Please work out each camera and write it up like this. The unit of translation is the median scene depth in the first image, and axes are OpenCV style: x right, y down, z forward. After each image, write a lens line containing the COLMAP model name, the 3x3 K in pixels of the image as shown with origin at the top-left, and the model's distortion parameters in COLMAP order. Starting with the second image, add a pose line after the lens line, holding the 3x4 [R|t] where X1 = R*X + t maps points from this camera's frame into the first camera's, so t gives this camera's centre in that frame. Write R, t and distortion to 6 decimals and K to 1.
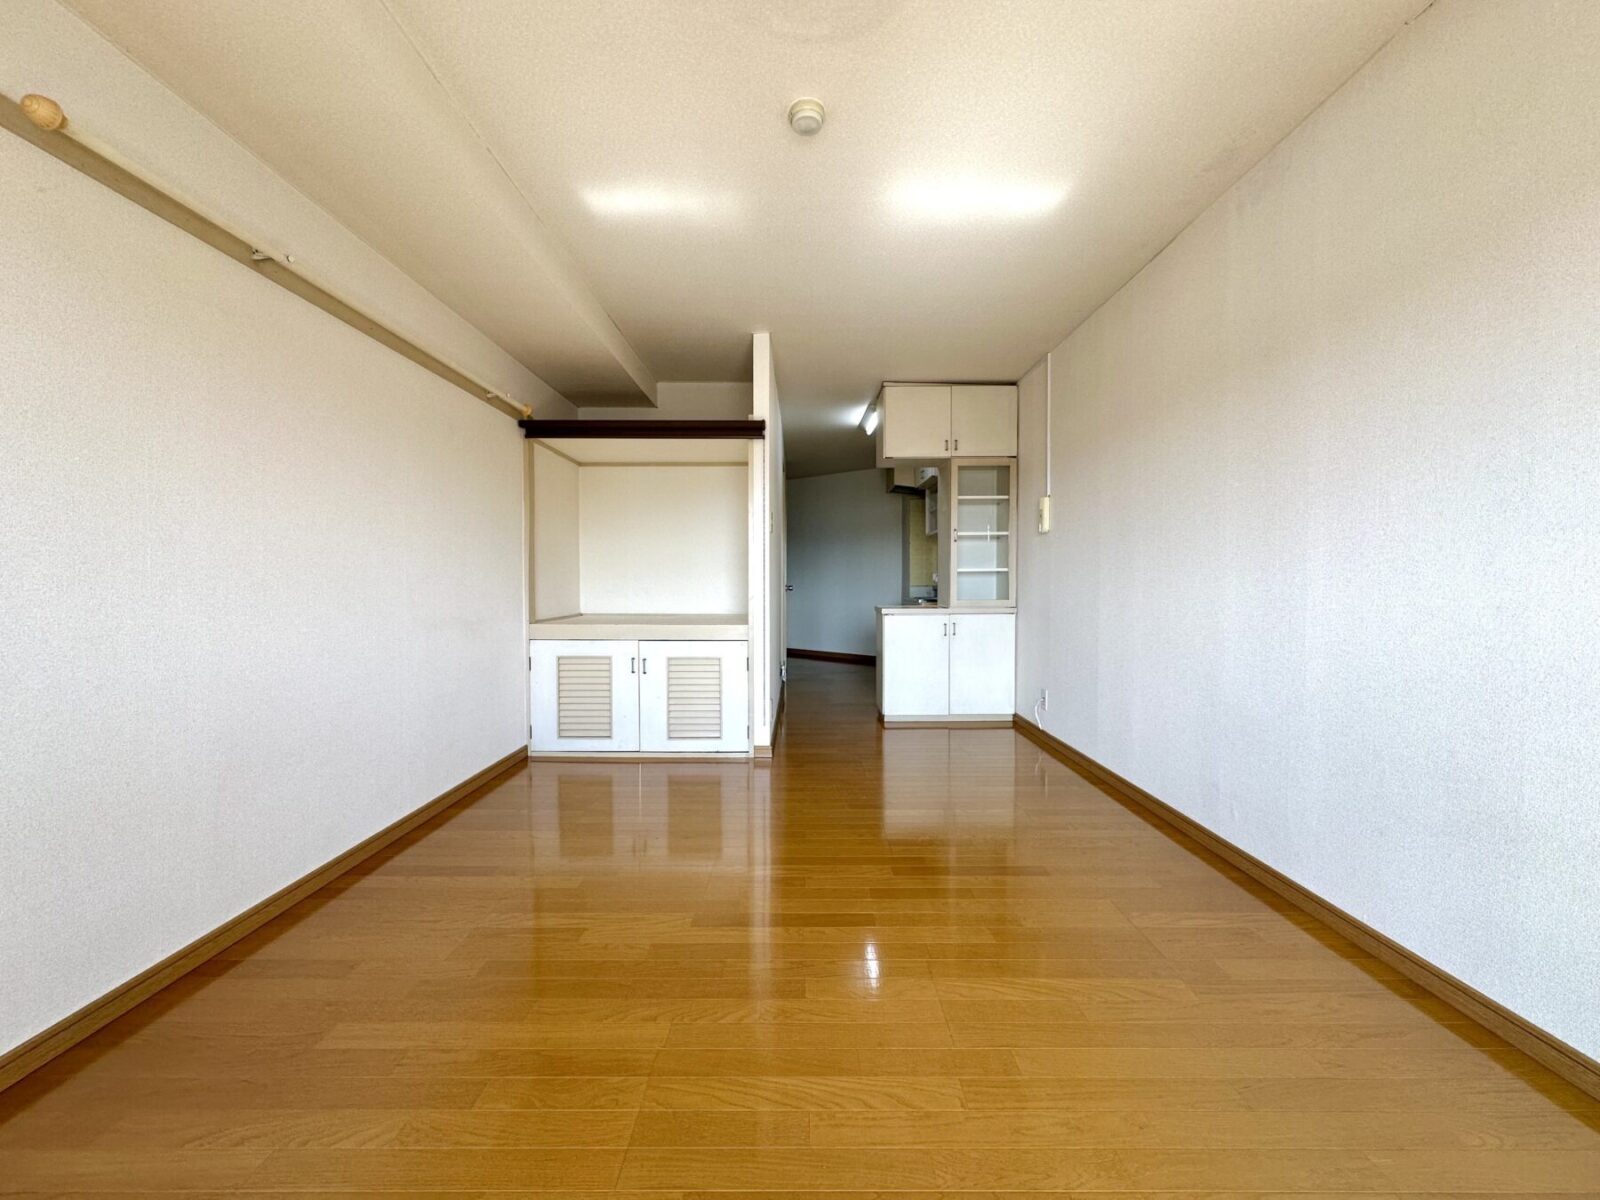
lens RADIAL K [[638.5, 0, 801.4], [0, 638.5, 596.1], [0, 0, 1]] dist [-0.001025, -0.000228]
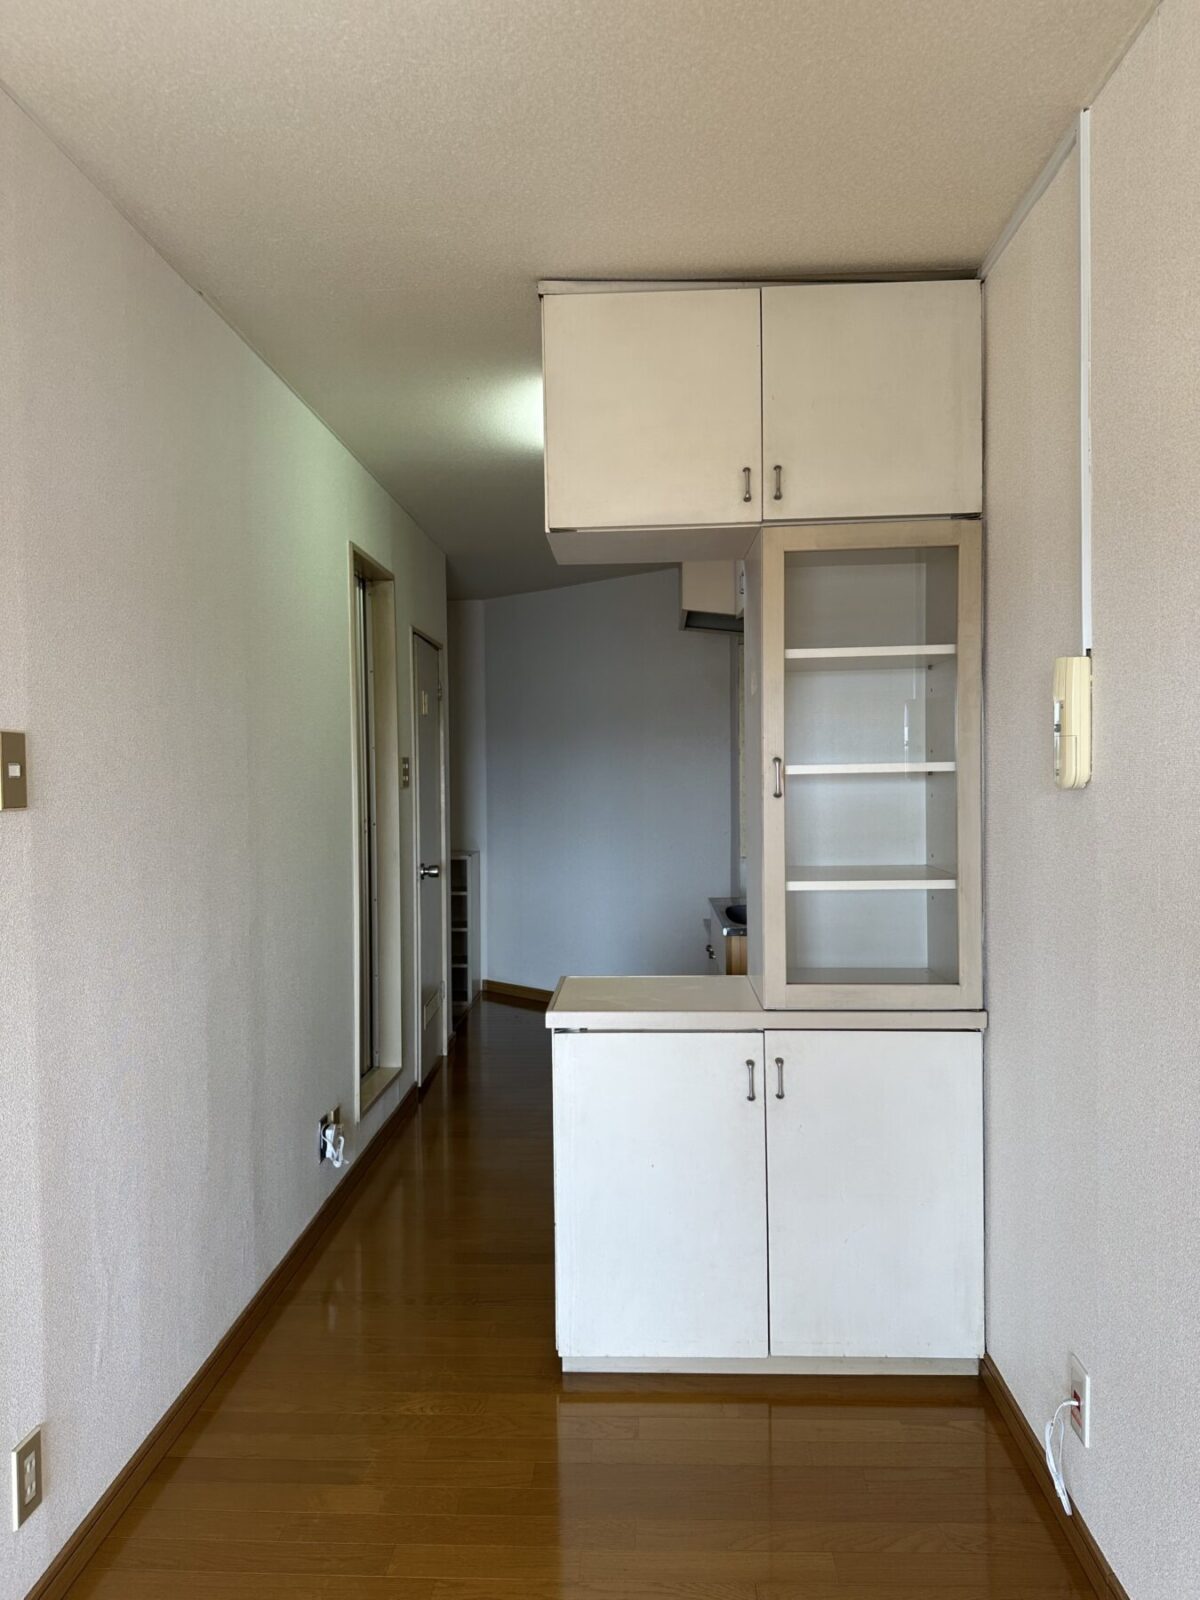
lens RADIAL K [[1104.8, 0, 600.0], [0, 1104.8, 800.0], [0, 0, 1]] dist [0.024083, -0.004065]
pose [[0.998453, -0.009632, -0.054771, 0.184409], [0.009831, 0.999946, 0.003356, -0.086935], [0.054735, -0.003889, 0.998493, 0.463391]]
